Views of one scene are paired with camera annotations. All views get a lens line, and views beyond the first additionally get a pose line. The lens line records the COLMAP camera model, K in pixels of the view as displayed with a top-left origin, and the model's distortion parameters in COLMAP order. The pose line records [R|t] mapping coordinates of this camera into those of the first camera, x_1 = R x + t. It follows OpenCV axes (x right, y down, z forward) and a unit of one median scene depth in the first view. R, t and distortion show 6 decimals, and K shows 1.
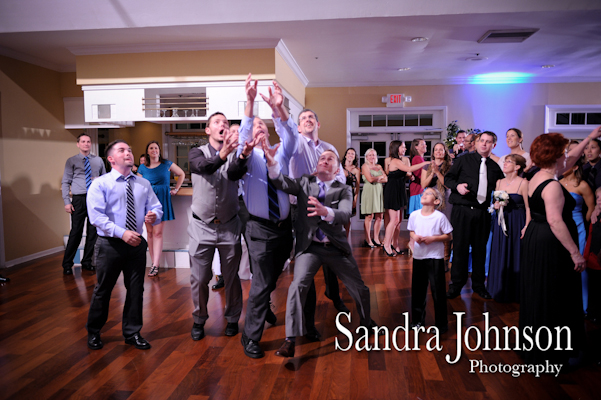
lens RADIAL K [[480.9, 0, 300.5], [0, 480.9, 200.0], [0, 0, 1]] dist [-0.014219, -0.008636]
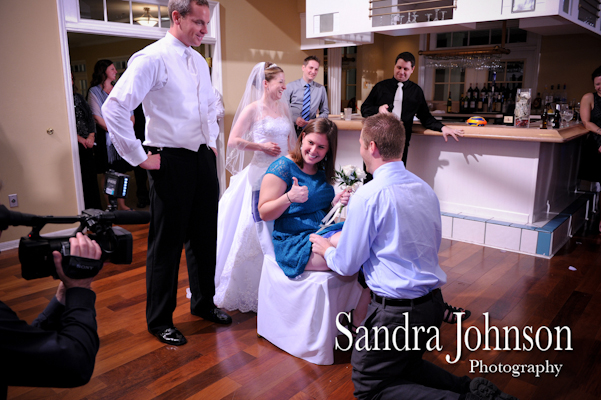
lens RADIAL K [[480.9, 0, 300.5], [0, 480.9, 200.0], [0, 0, 1]] dist [-0.014219, -0.008636]
pose [[0.833246, 0.120921, -0.539517, 0.021323], [-0.044064, 0.987211, 0.153208, -0.012957], [0.551143, -0.103886, 0.827918, 0.267254]]
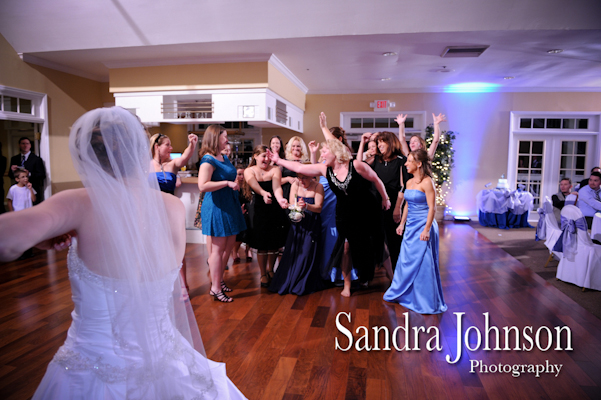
lens RADIAL K [[409.4, 0, 300.5], [0, 409.4, 200.0], [0, 0, 1]] dist [-0.047995, -0.003598]
pose [[0.998322, 0.017374, -0.055244, 0.079859], [-0.016111, 0.999601, 0.023217, 0.003773], [0.055626, -0.022288, 0.998203, -0.014138]]
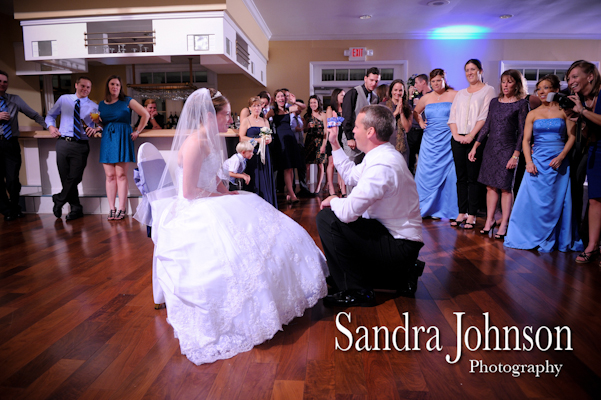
lens RADIAL K [[413.1, 0, 300.5], [0, 413.1, 200.0], [0, 0, 1]] dist [-0.048670, -0.001150]
pose [[0.998708, -0.006370, 0.050416, 0.043211], [0.002865, 0.997592, 0.069294, 0.053779], [-0.050736, -0.069060, 0.996322, 0.166280]]
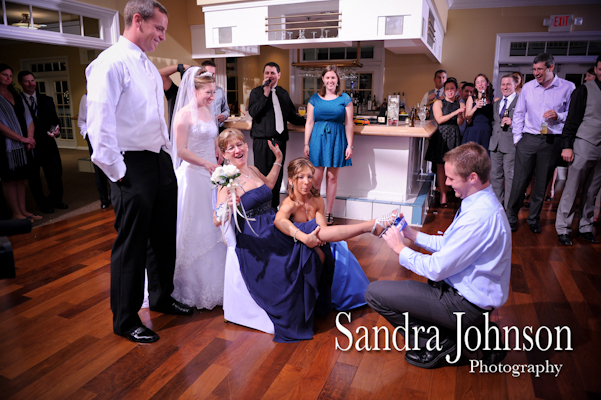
lens RADIAL K [[411.0, 0, 300.5], [0, 411.0, 200.0], [0, 0, 1]] dist [-0.048026, -0.003131]
pose [[0.966097, 0.070306, -0.248422, -0.058993], [-0.028914, 0.985619, 0.166493, -0.010851], [0.256555, -0.153666, 0.954236, 0.247762]]
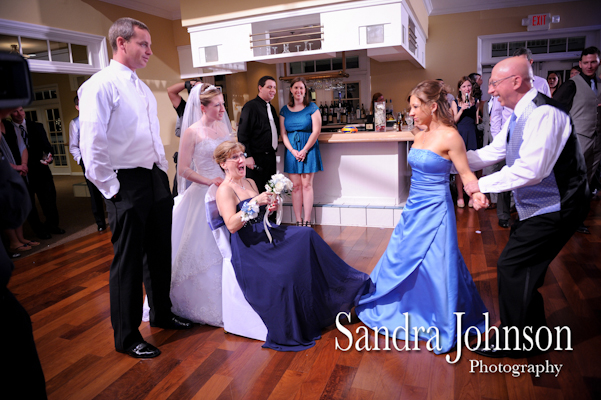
lens RADIAL K [[411.0, 0, 300.5], [0, 411.0, 200.0], [0, 0, 1]] dist [-0.048026, -0.003131]
pose [[0.969993, 0.001658, -0.243126, -0.051618], [0.032184, 0.990301, 0.135156, -0.007409], [0.240992, -0.138926, 0.960532, 0.240885]]
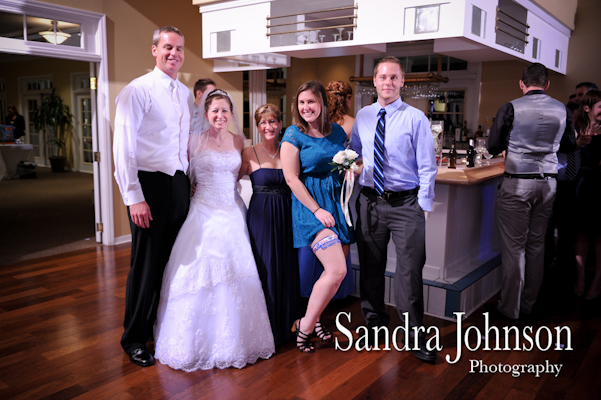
lens RADIAL K [[518.7, 0, 300.5], [0, 518.7, 200.0], [0, 0, 1]] dist [-0.006585, 0.004107]
pose [[0.861093, 0.095450, -0.499409, 0.079469], [-0.061818, 0.994588, 0.083503, -0.024351], [0.504676, -0.041032, 0.862333, 0.378252]]
